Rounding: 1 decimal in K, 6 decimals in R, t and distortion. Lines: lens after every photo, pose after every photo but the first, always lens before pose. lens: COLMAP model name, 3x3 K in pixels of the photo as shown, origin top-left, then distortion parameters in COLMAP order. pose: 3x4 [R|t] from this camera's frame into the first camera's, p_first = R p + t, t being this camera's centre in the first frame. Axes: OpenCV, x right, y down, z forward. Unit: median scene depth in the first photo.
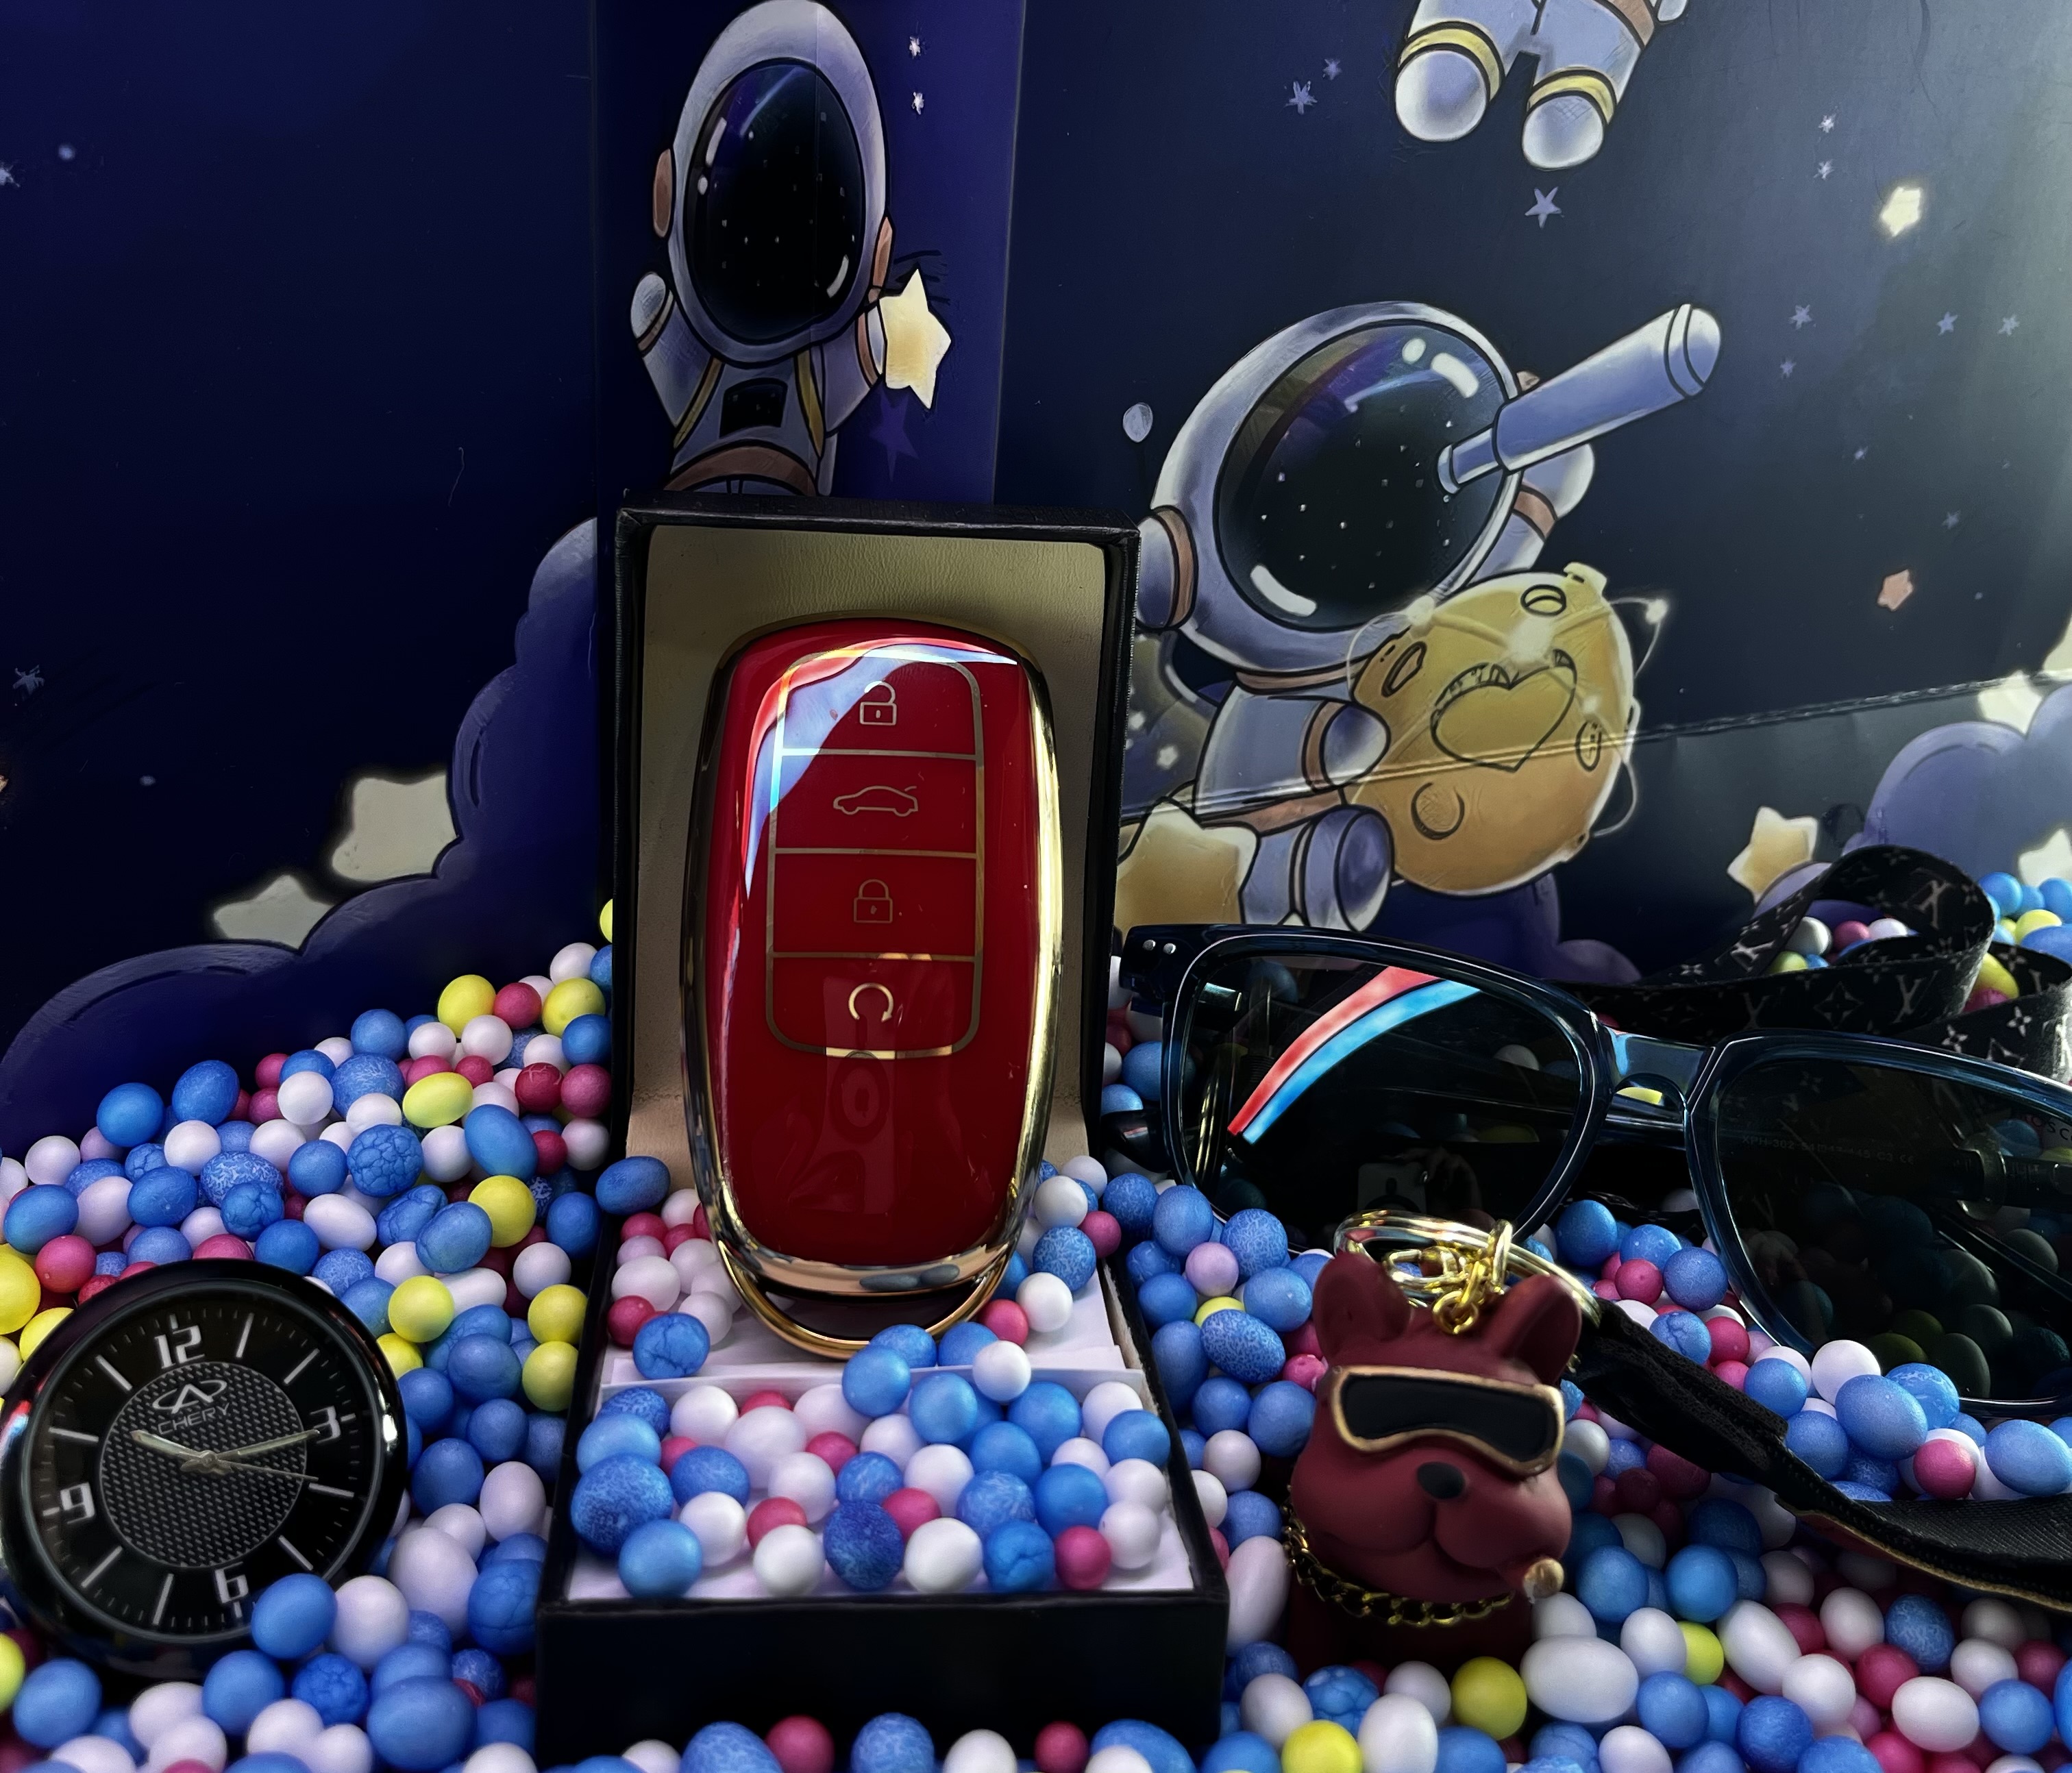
lens RADIAL K [[2002.5, 0, 1002.8], [0, 2002.5, 758.1], [0, 0, 1]] dist [0.141538, -0.320165]
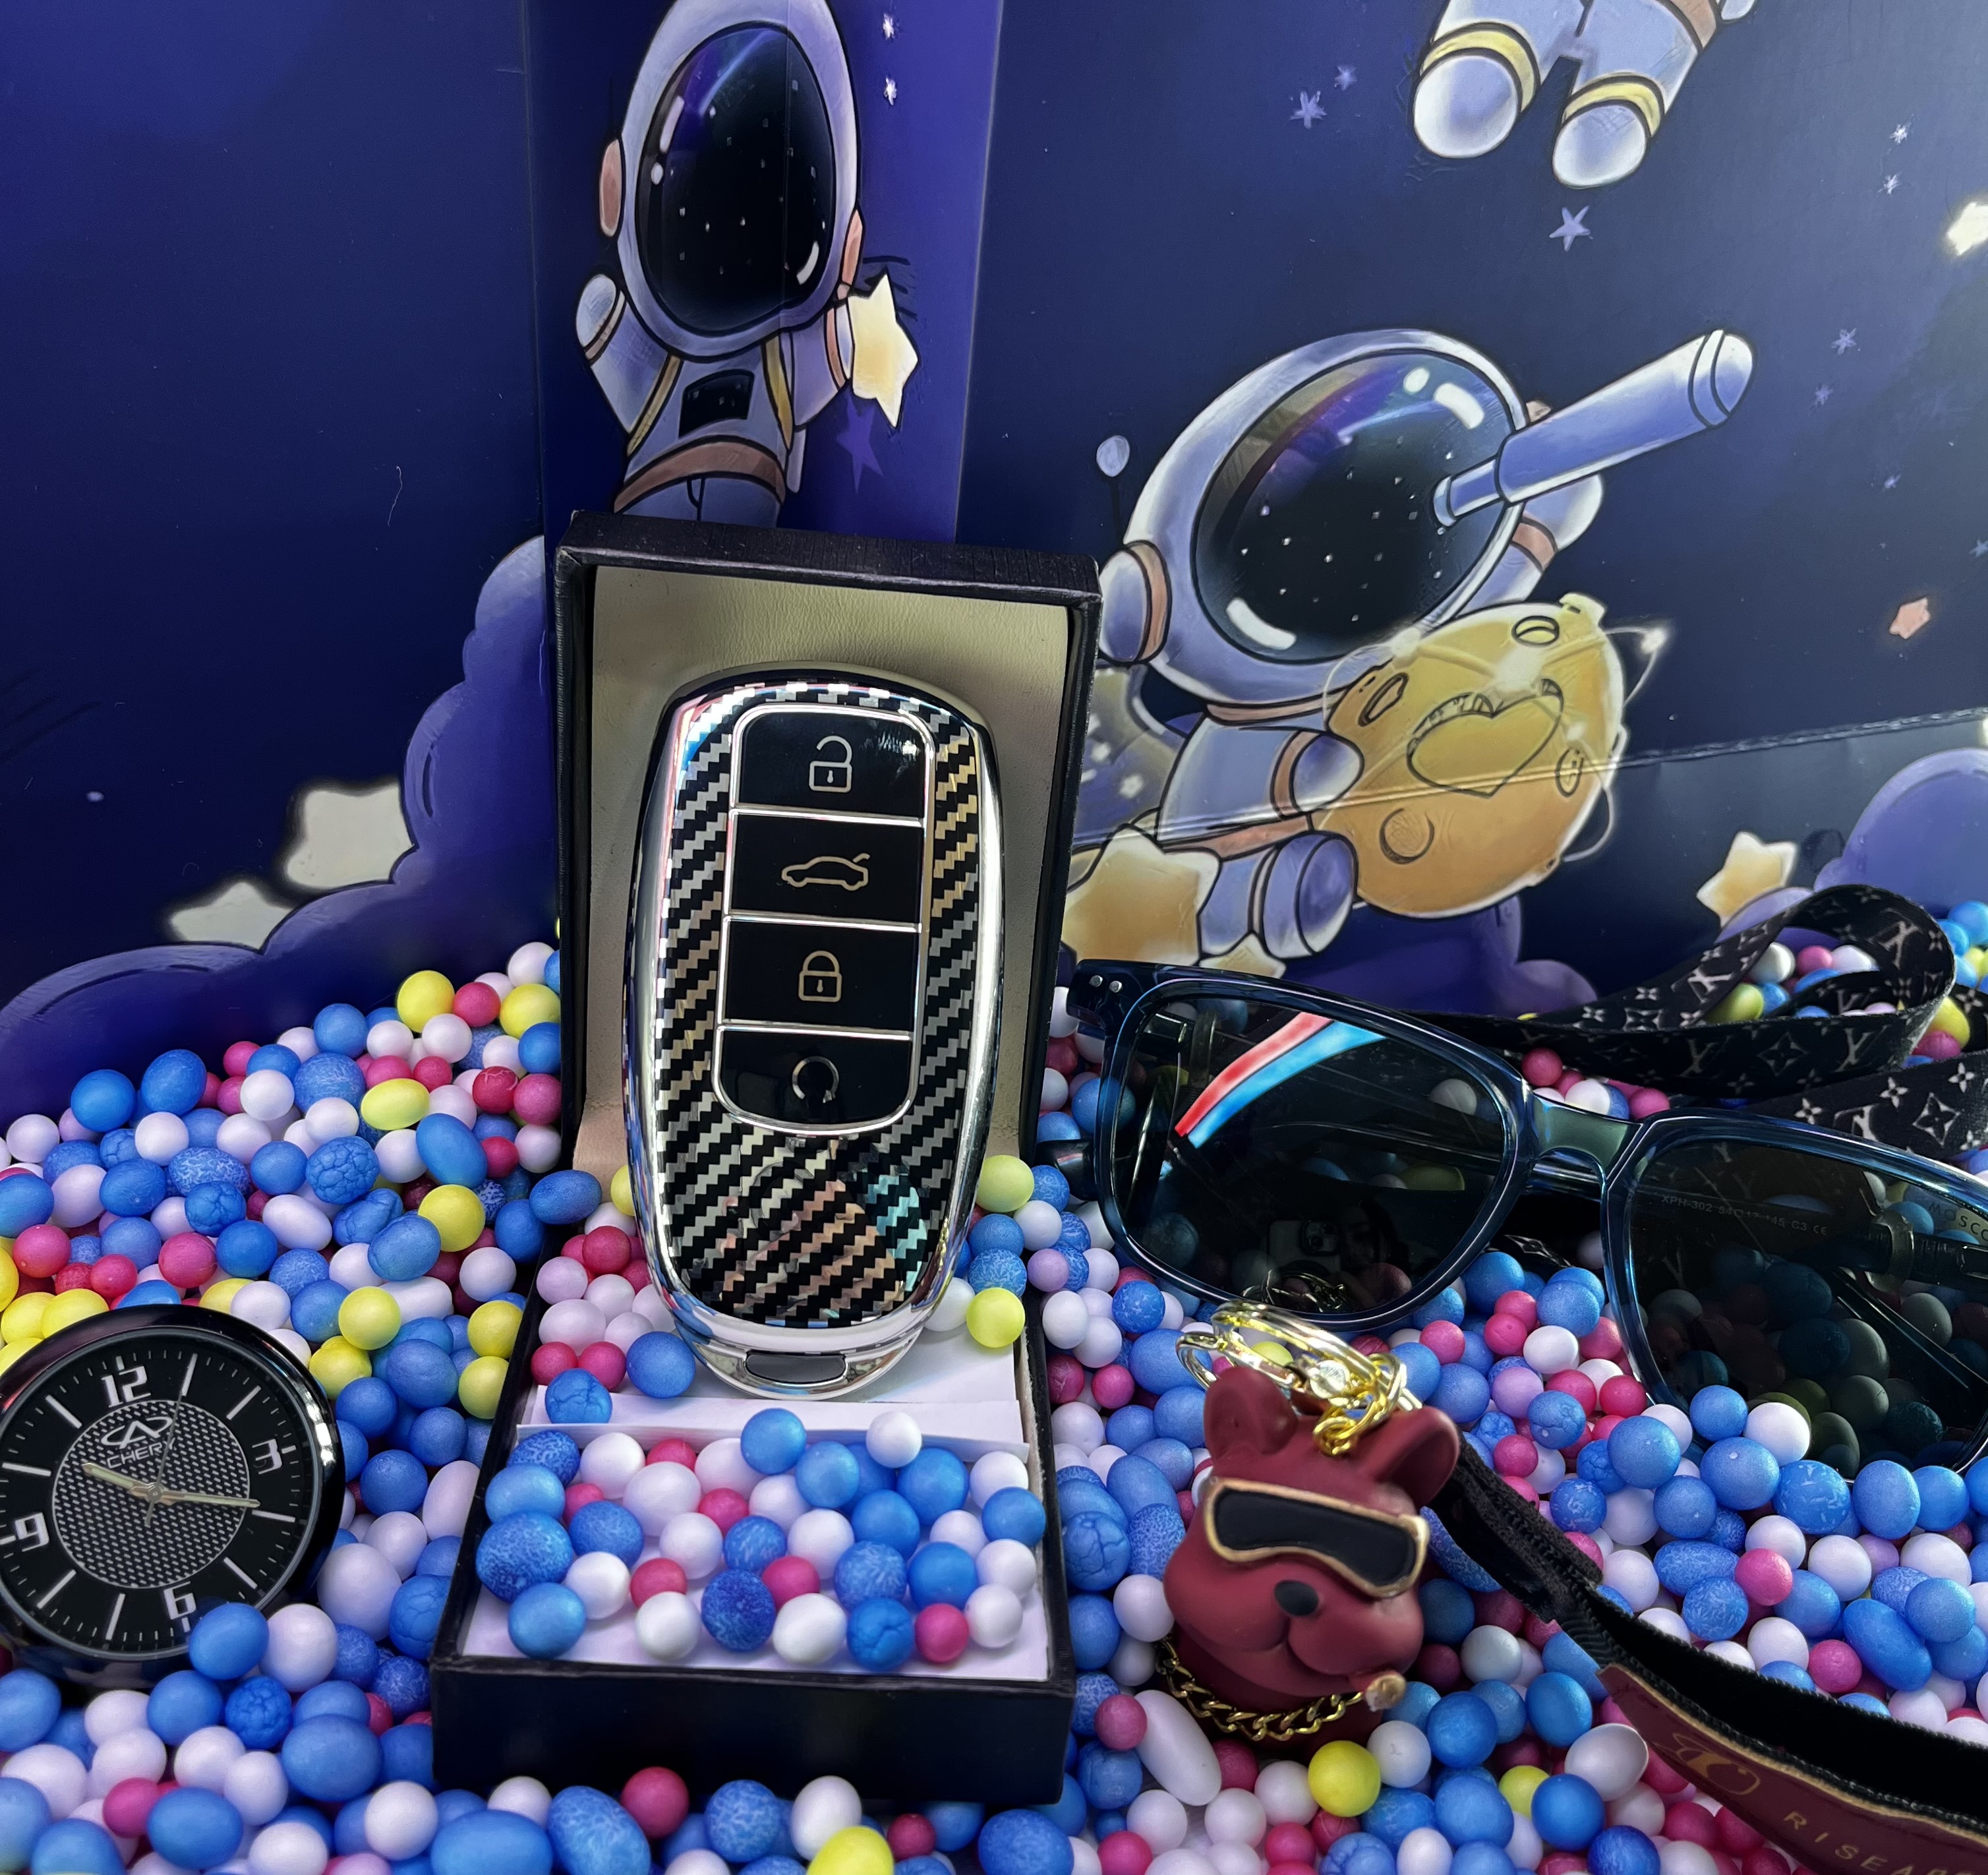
lens RADIAL K [[1929.9, 0, 1002.5], [0, 1929.9, 917.6], [0, 0, 1]] dist [0.067886, -0.126955]
pose [[0.998052, 0.055169, -0.029115, 0.050937], [-0.047364, 0.973932, 0.221838, -0.146764], [0.040595, -0.220027, 0.974649, 0.060294]]
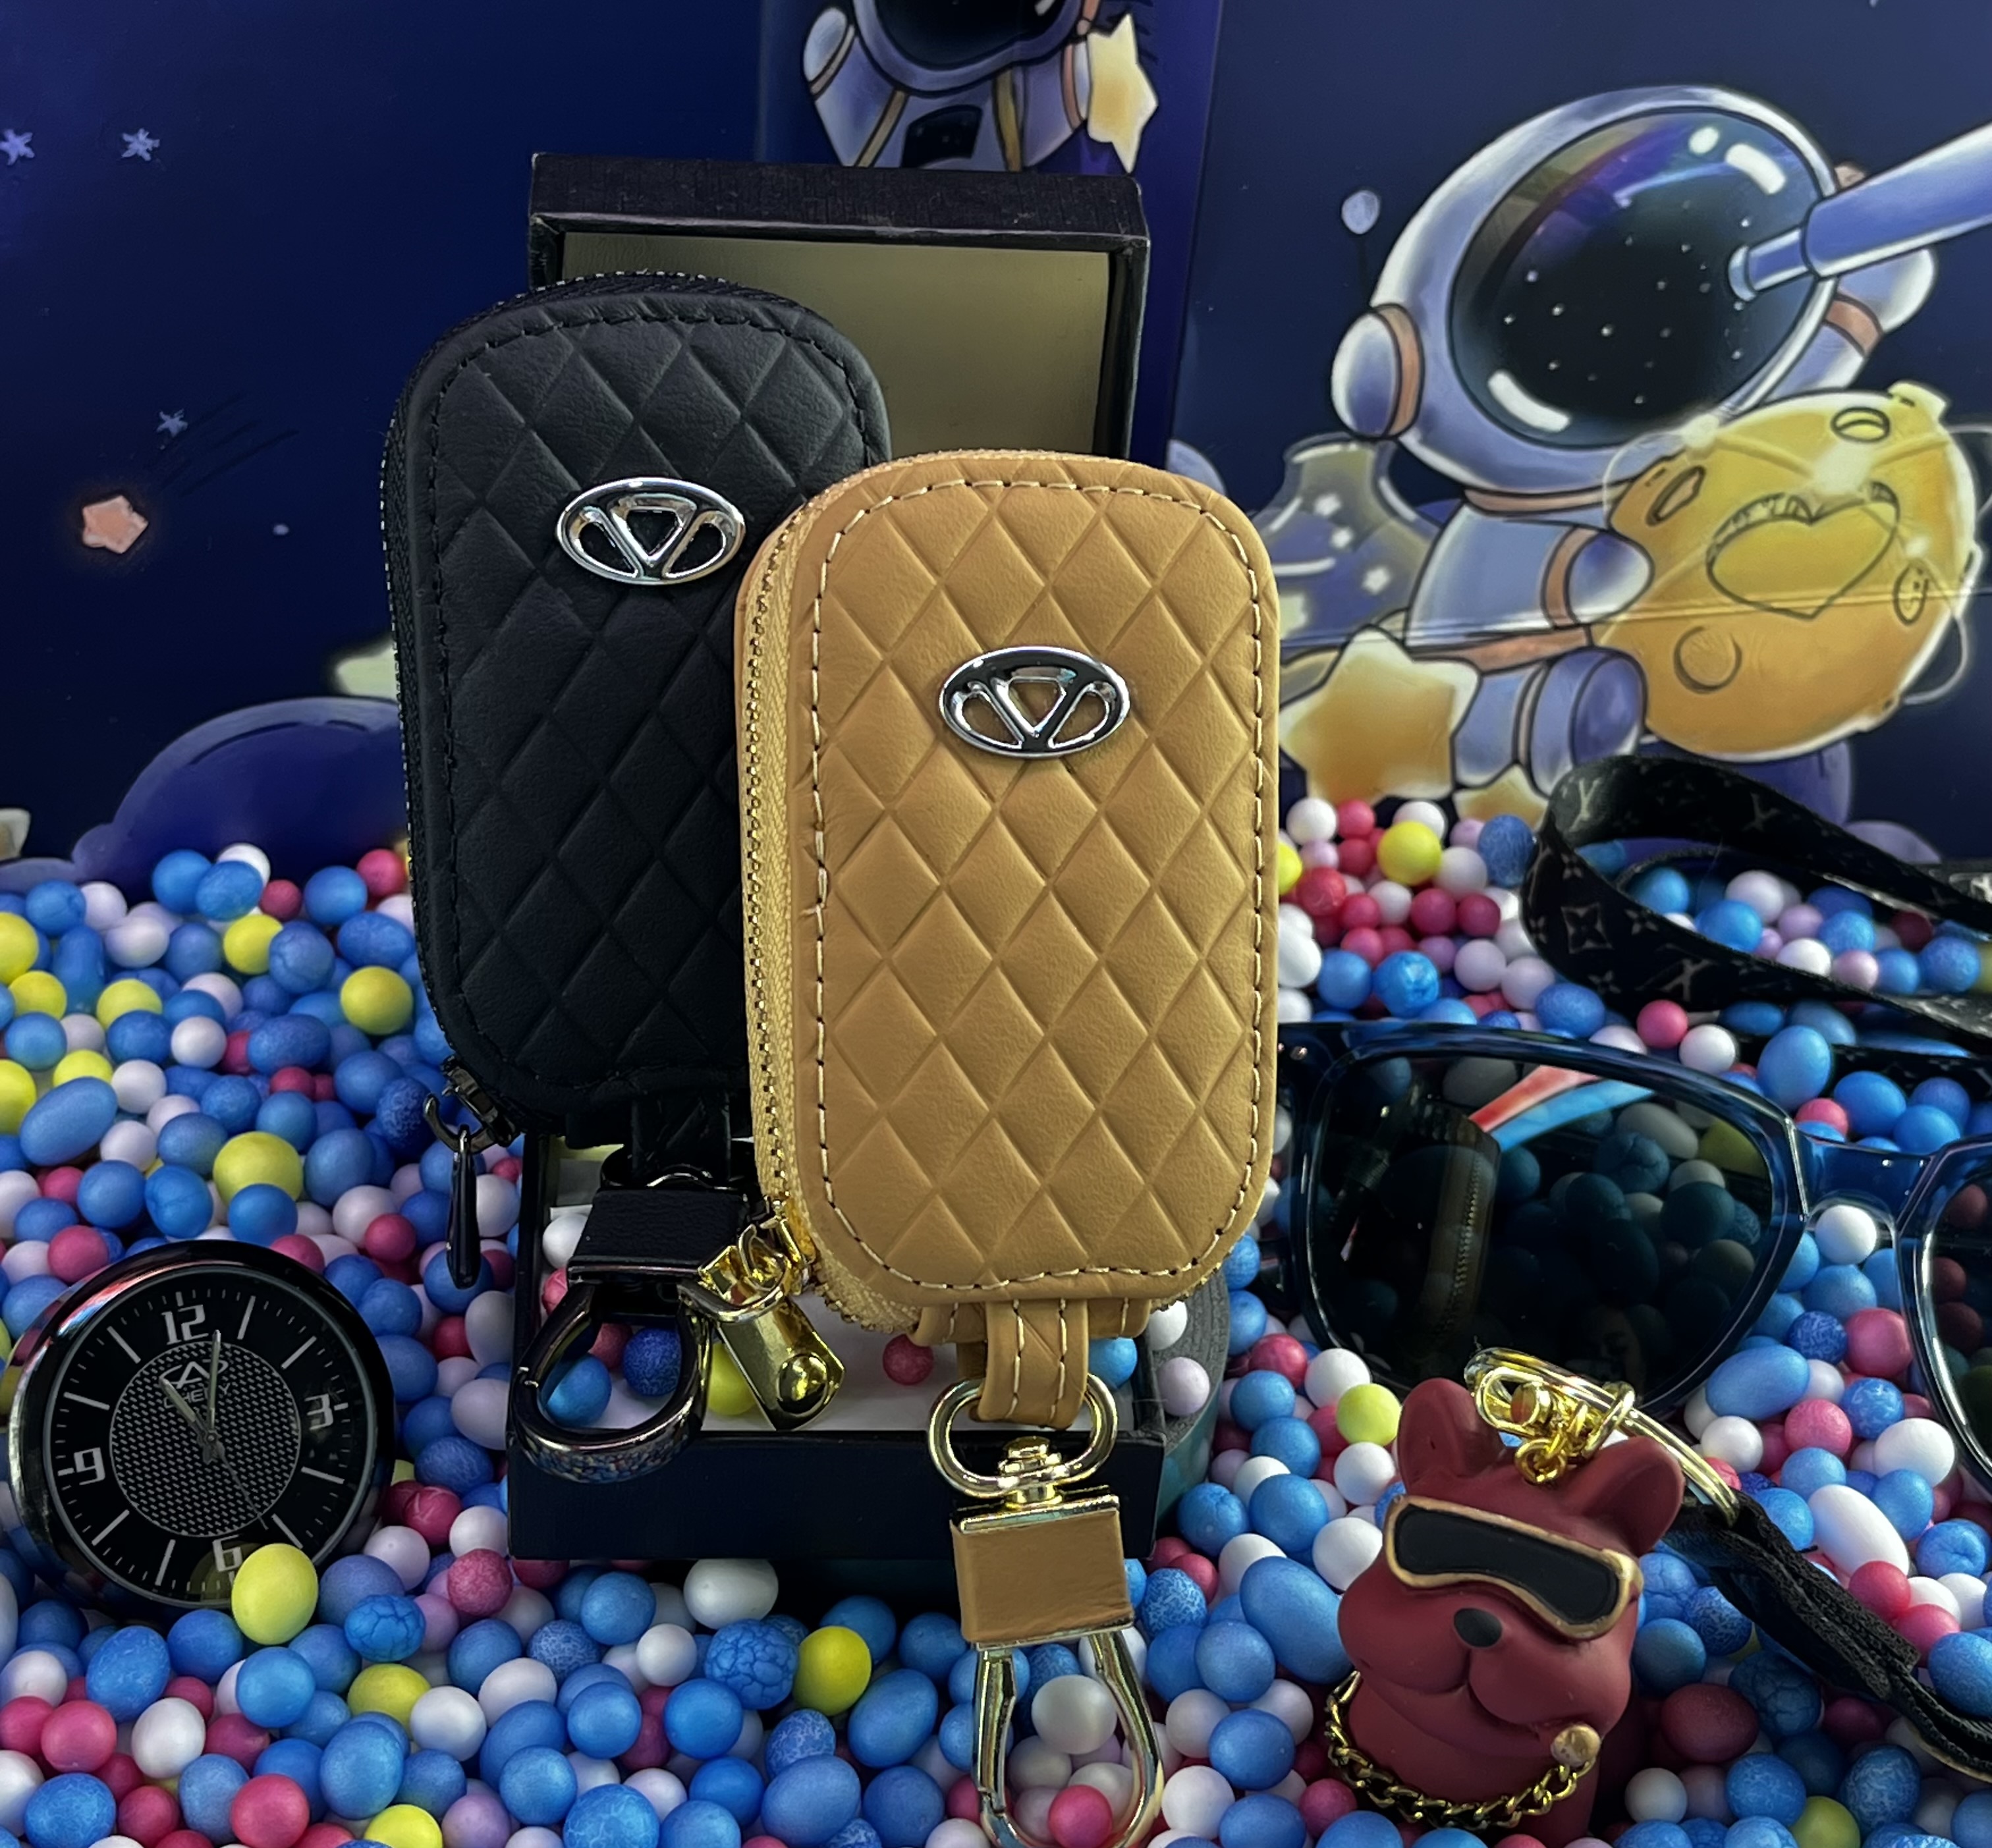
lens RADIAL K [[3487.1, 0, 996.8], [0, 3487.1, 829.8], [0, 0, 1]] dist [0.124712, -0.008676]
pose [[0.985336, 0.106394, -0.133389, 0.135407], [-0.081121, 0.979884, 0.182336, -0.159627], [0.150105, -0.168842, 0.974146, -0.530628]]
